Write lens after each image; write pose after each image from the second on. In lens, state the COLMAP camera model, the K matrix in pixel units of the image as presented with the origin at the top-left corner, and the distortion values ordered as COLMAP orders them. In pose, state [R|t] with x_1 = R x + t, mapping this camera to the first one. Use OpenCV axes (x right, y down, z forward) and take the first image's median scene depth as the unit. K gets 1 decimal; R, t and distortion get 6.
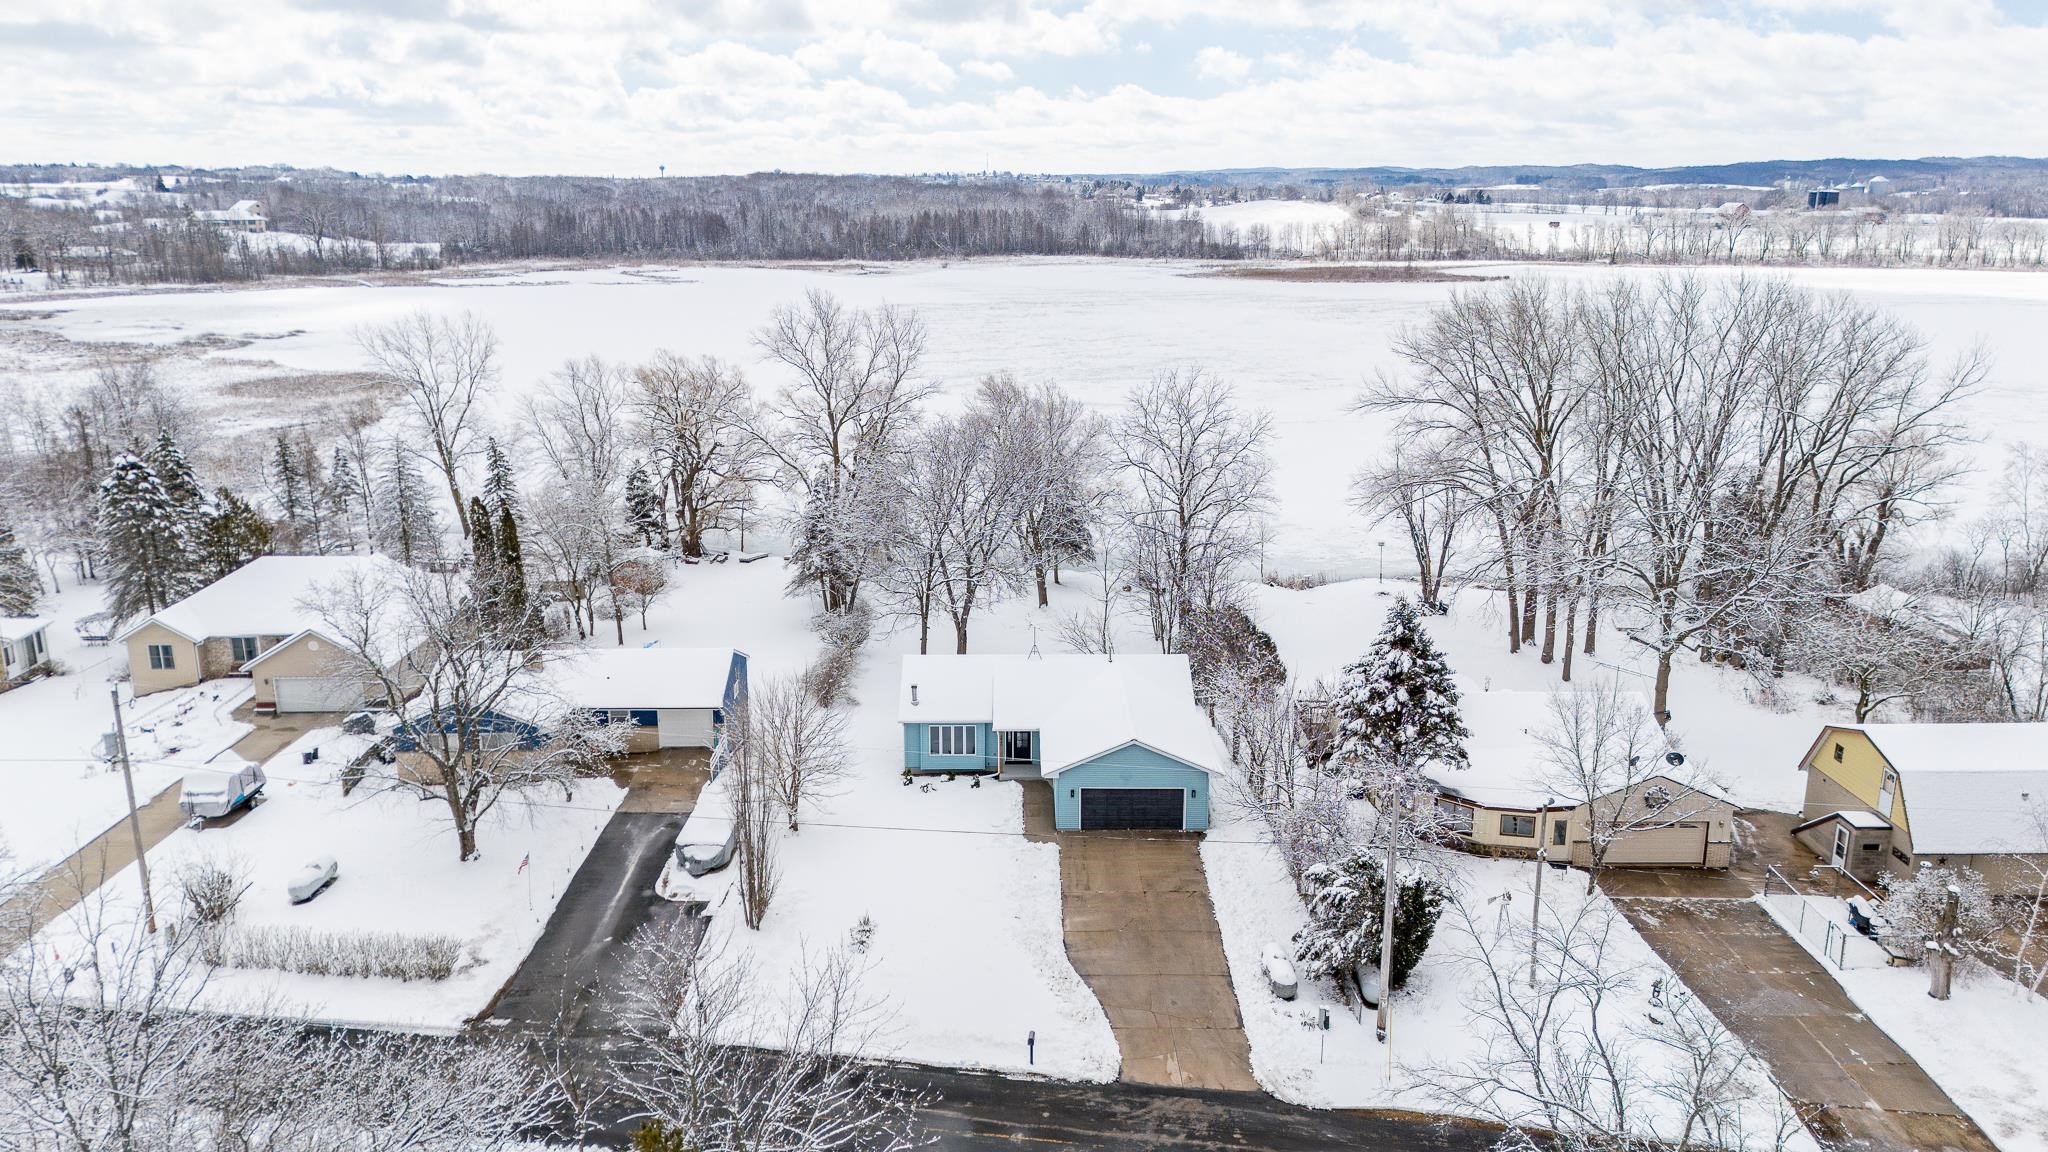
lens RADIAL K [[1494.3, 0, 1024.0], [0, 1494.3, 576.0], [0, 0, 1]] dist [0.069783, -0.058451]
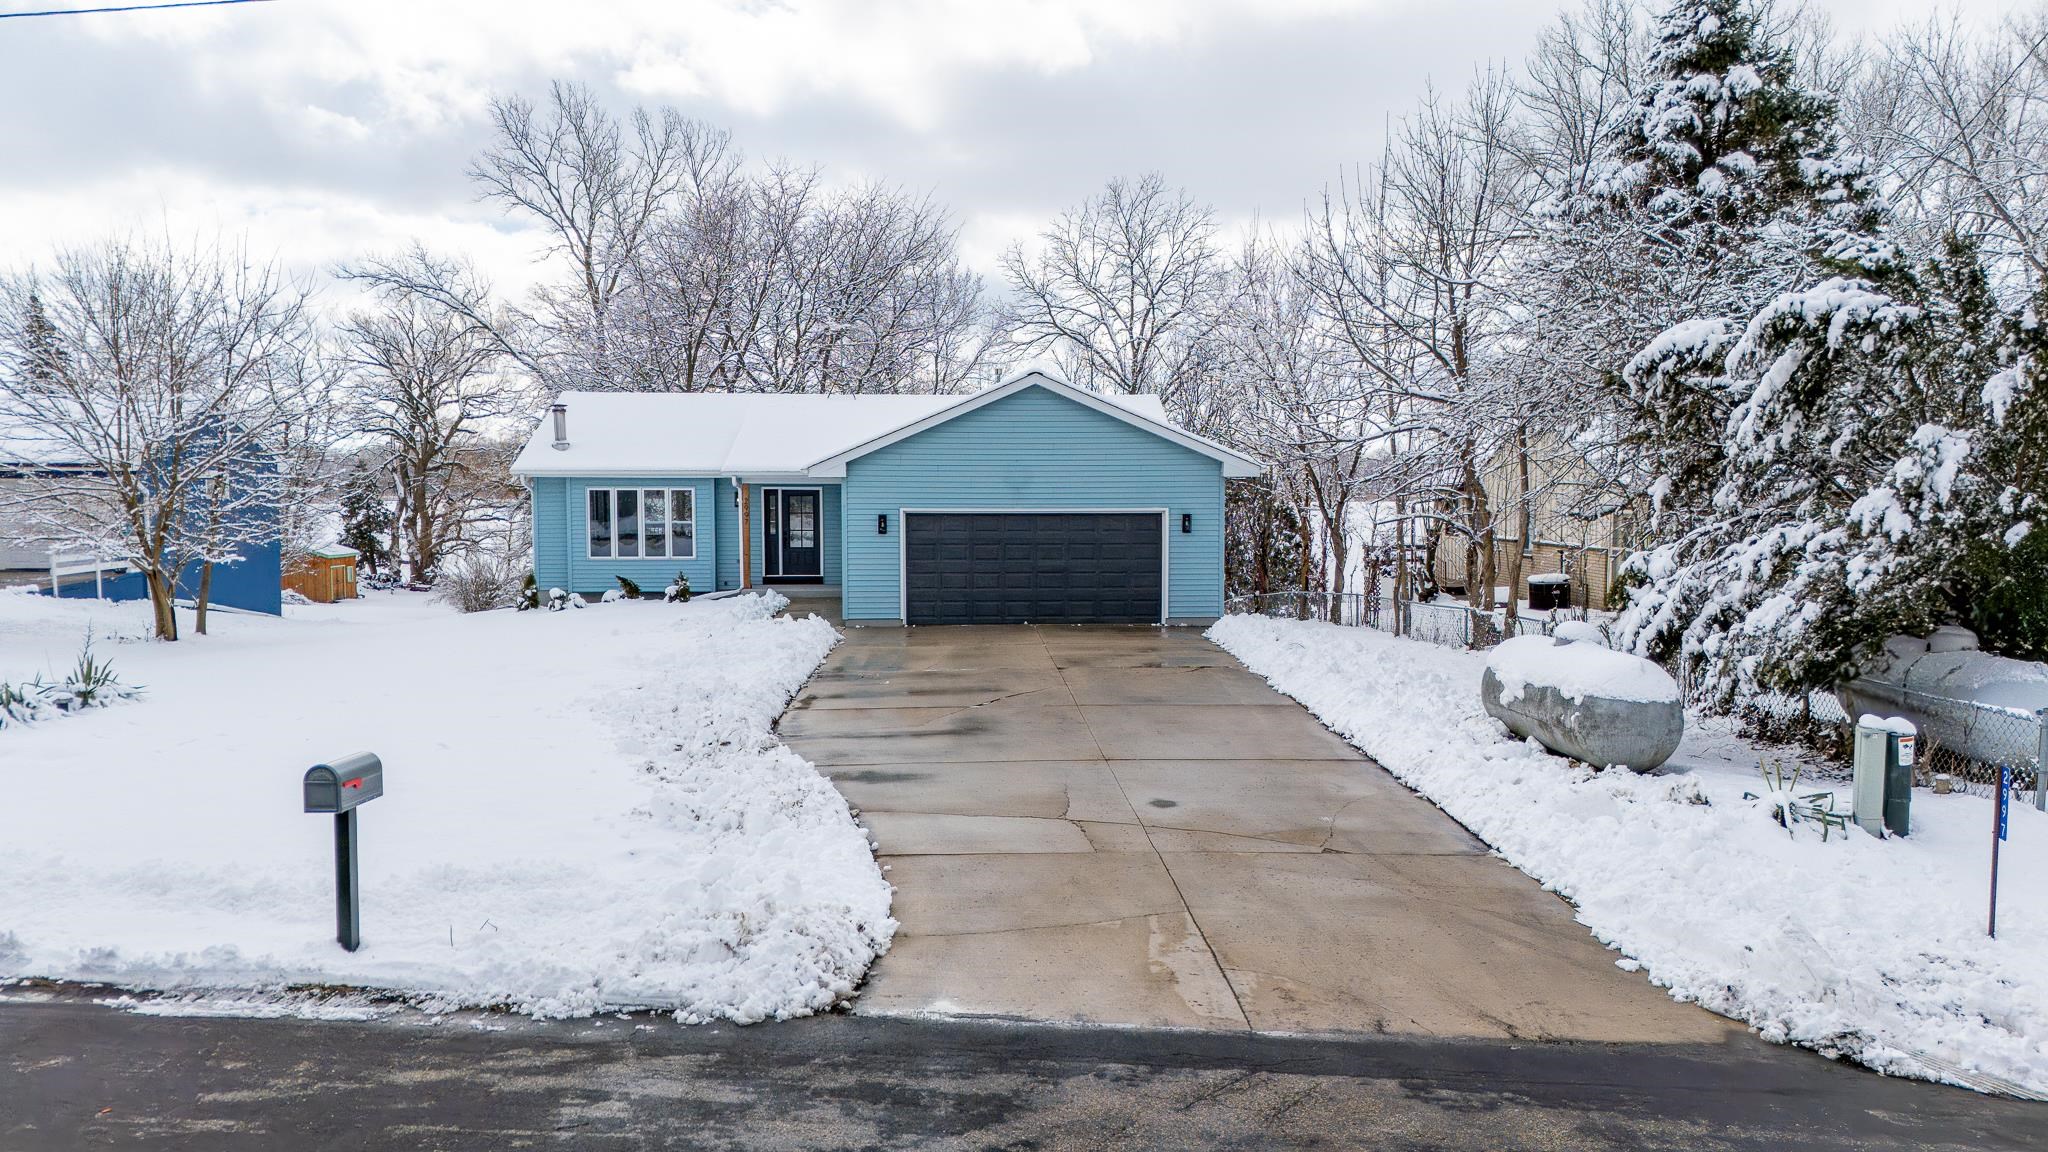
lens RADIAL K [[1494.3, 0, 1024.0], [0, 1494.3, 576.0], [0, 0, 1]] dist [0.069783, -0.058451]
pose [[0.999368, -0.002446, 0.035472, 0.029865], [0.009416, 0.980219, -0.197690, 0.126645], [-0.034287, 0.197899, 0.979623, 0.327255]]
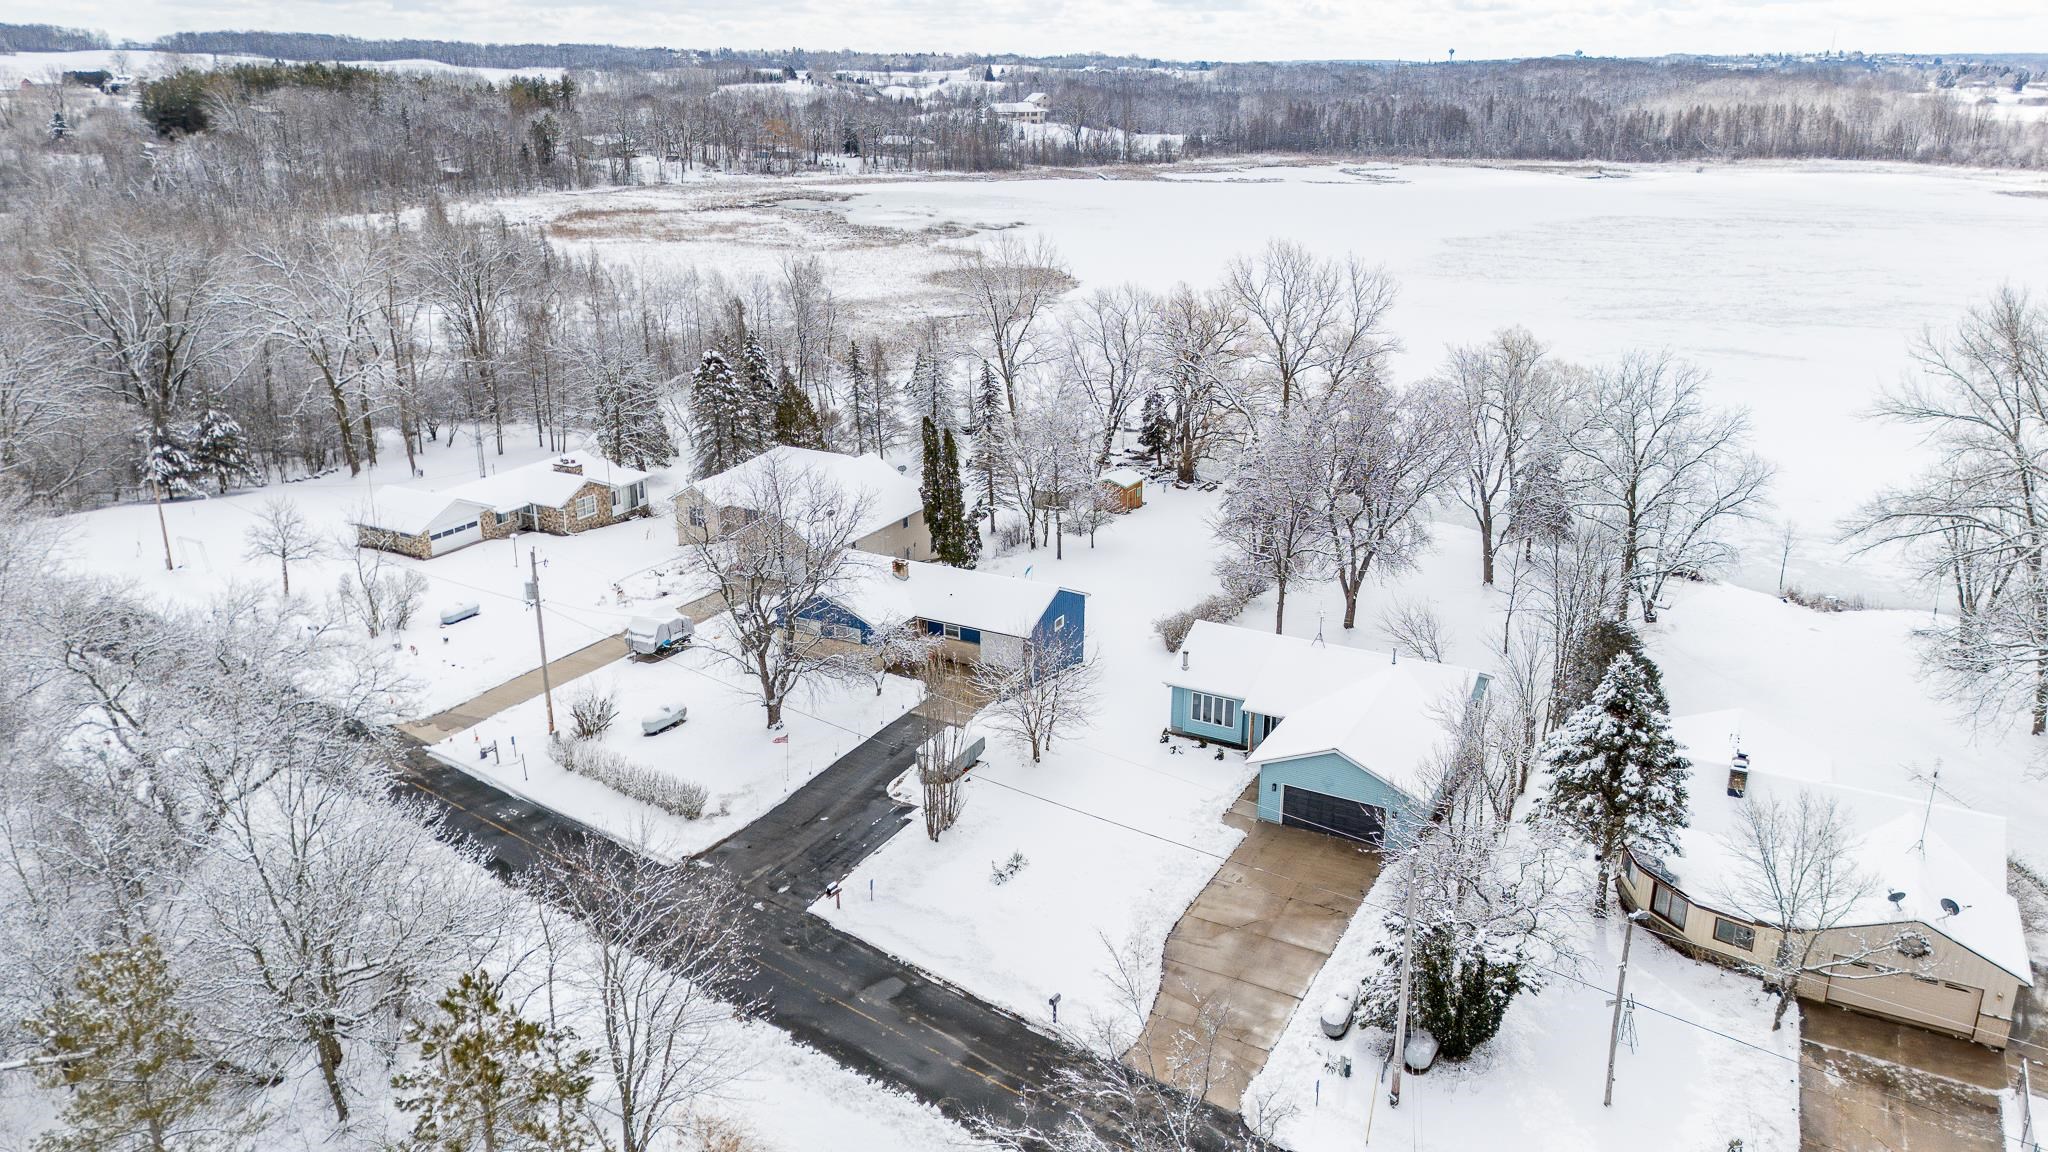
lens RADIAL K [[1494.6, 0, 1024.0], [0, 1494.6, 576.0], [0, 0, 1]] dist [0.107166, -0.123918]
pose [[0.879318, 0.158131, -0.449215, 0.169712], [-0.125981, 0.986898, 0.100802, -0.041024], [0.459269, -0.032045, 0.887719, 0.010865]]
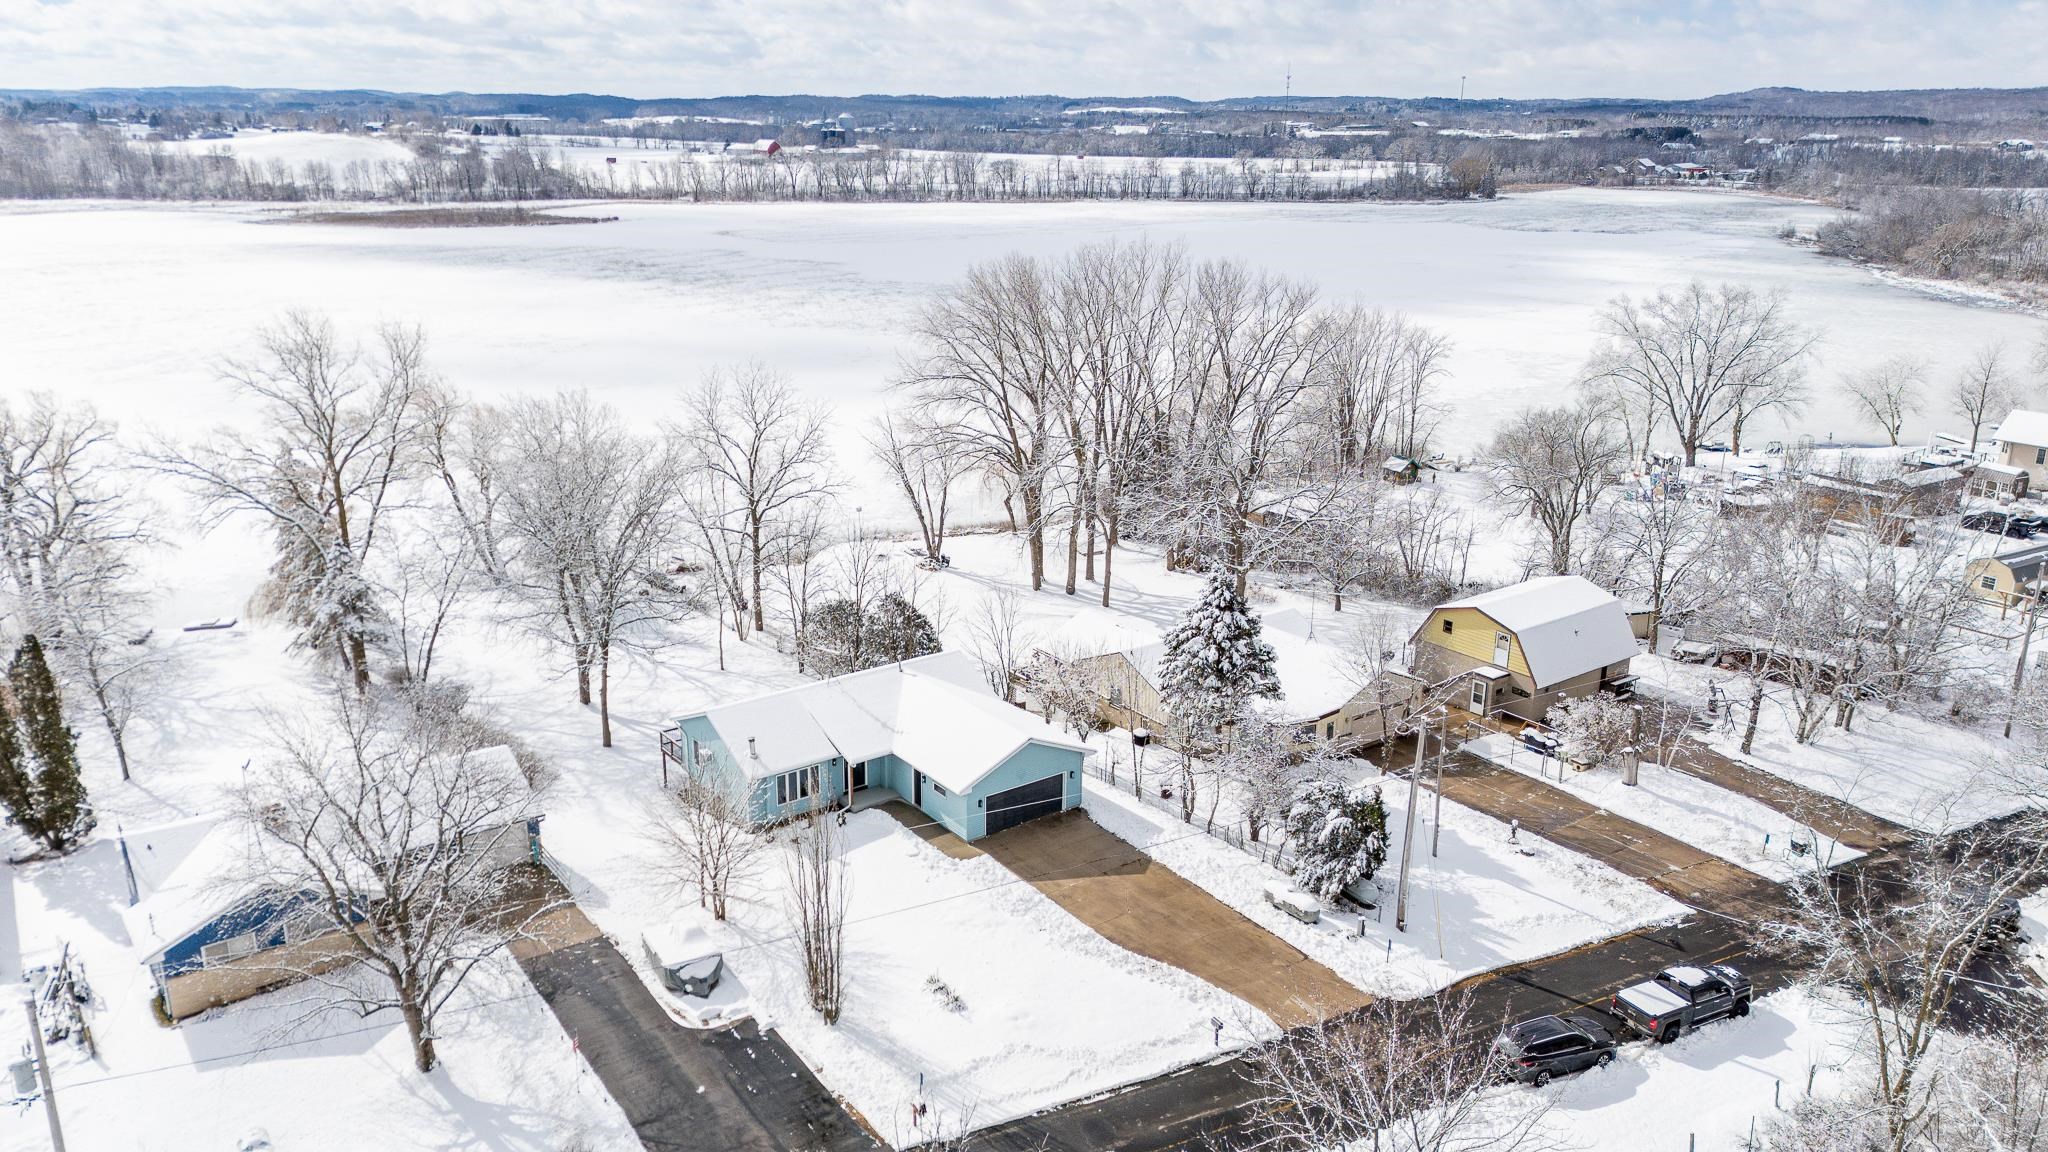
lens RADIAL K [[1494.3, 0, 1024.0], [0, 1494.3, 576.0], [0, 0, 1]] dist [0.069783, -0.058451]
pose [[0.808164, -0.167264, 0.564707, -0.266920], [0.141534, 0.985883, 0.089462, -0.052226], [-0.571698, 0.007625, 0.820428, 0.070580]]
